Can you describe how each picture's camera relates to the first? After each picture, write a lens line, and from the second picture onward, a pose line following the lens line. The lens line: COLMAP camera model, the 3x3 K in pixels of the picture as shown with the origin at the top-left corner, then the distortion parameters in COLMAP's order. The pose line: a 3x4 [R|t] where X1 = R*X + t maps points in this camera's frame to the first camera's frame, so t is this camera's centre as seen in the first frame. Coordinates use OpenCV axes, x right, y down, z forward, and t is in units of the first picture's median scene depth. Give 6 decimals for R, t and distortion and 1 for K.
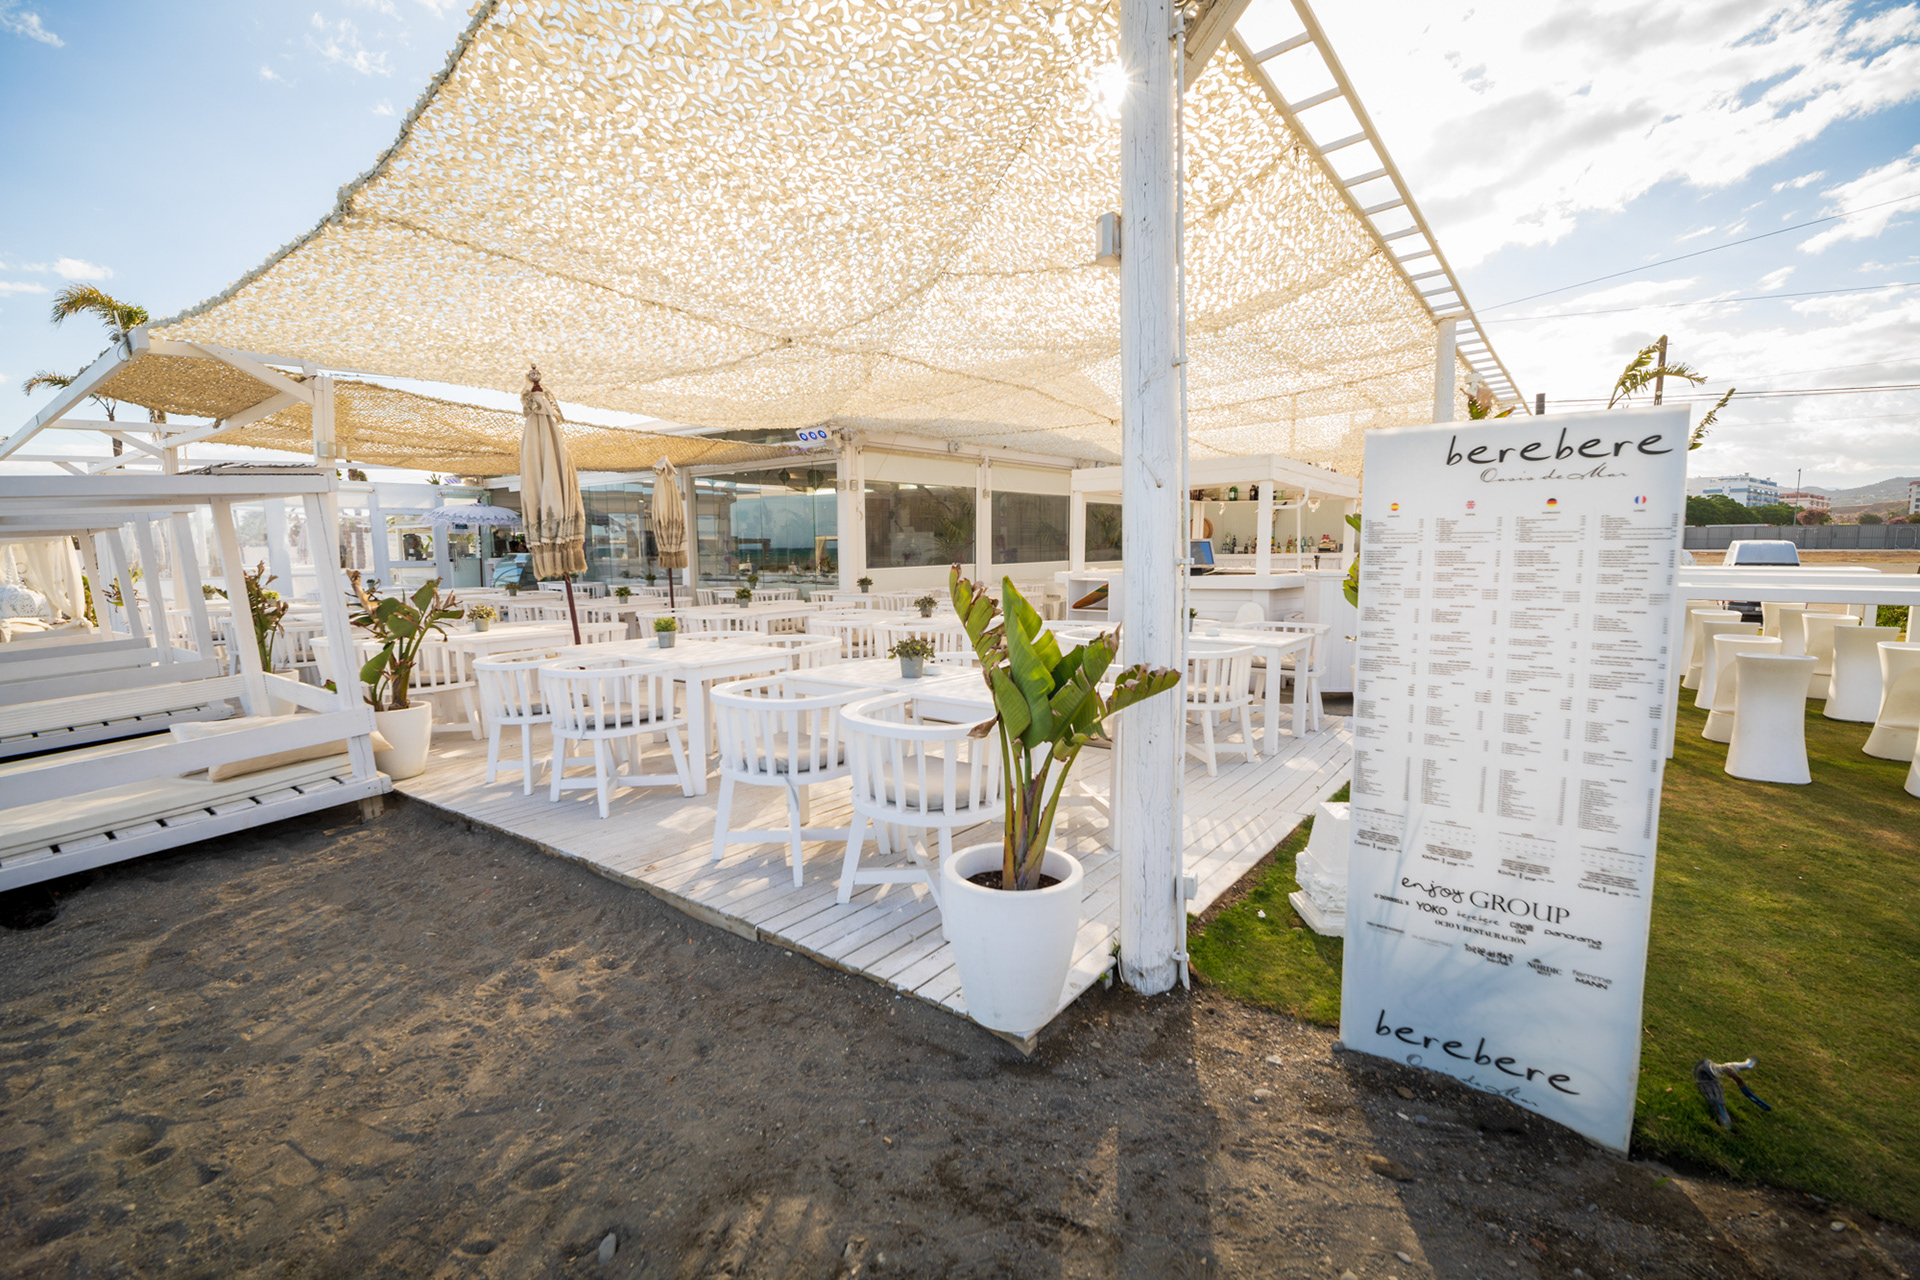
lens RADIAL K [[886.4, 0, 960.0], [0, 886.4, 640.0], [0, 0, 1]] dist [0.016584, 0.000161]
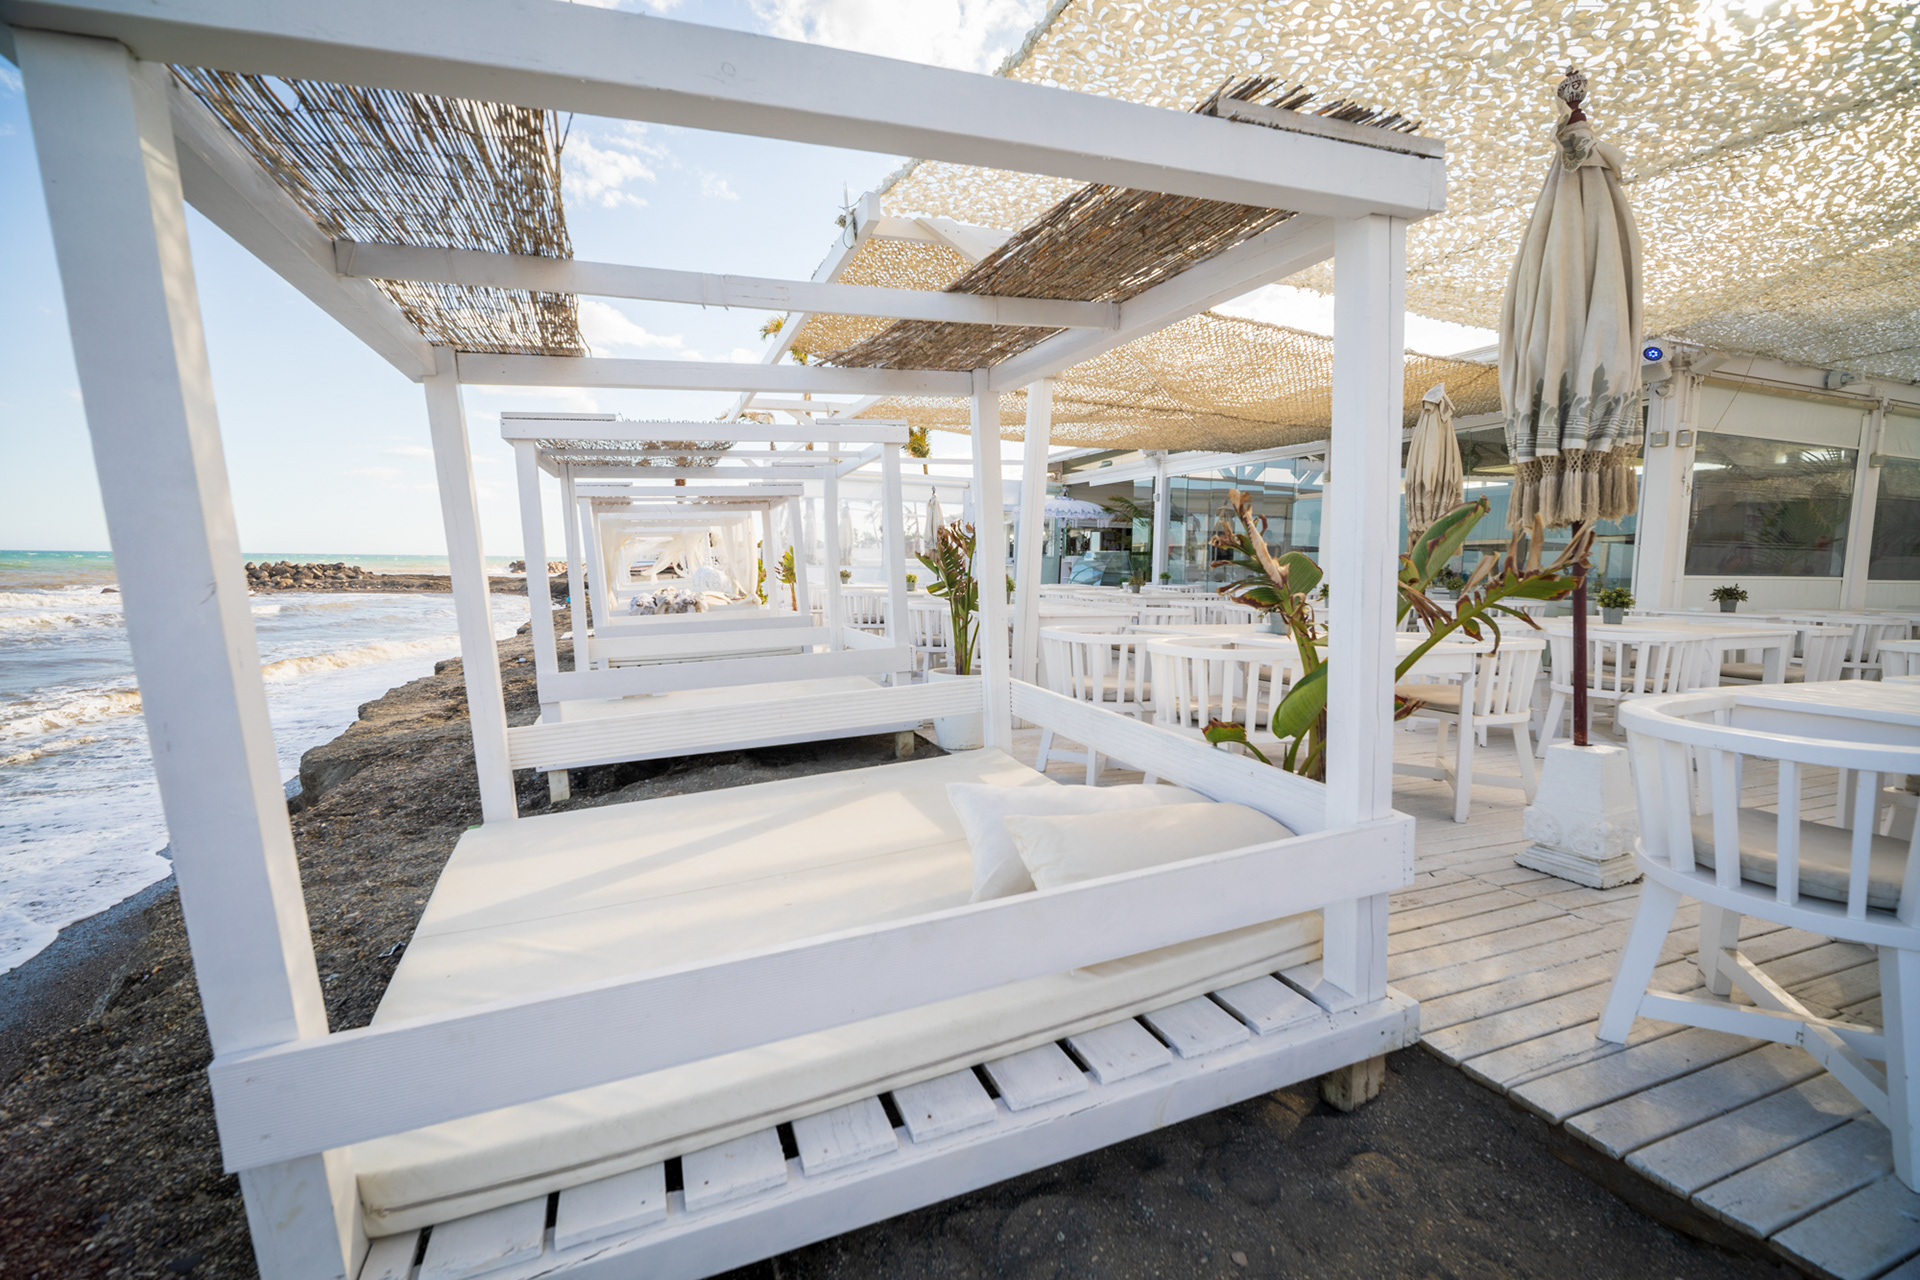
lens RADIAL K [[886.4, 0, 960.0], [0, 886.4, 640.0], [0, 0, 1]] dist [0.016584, 0.000161]
pose [[0.865206, 0.070658, -0.496413, -0.451969], [-0.080872, 0.996724, 0.000919, 0.010632], [0.494852, 0.039350, 0.868086, 0.408613]]
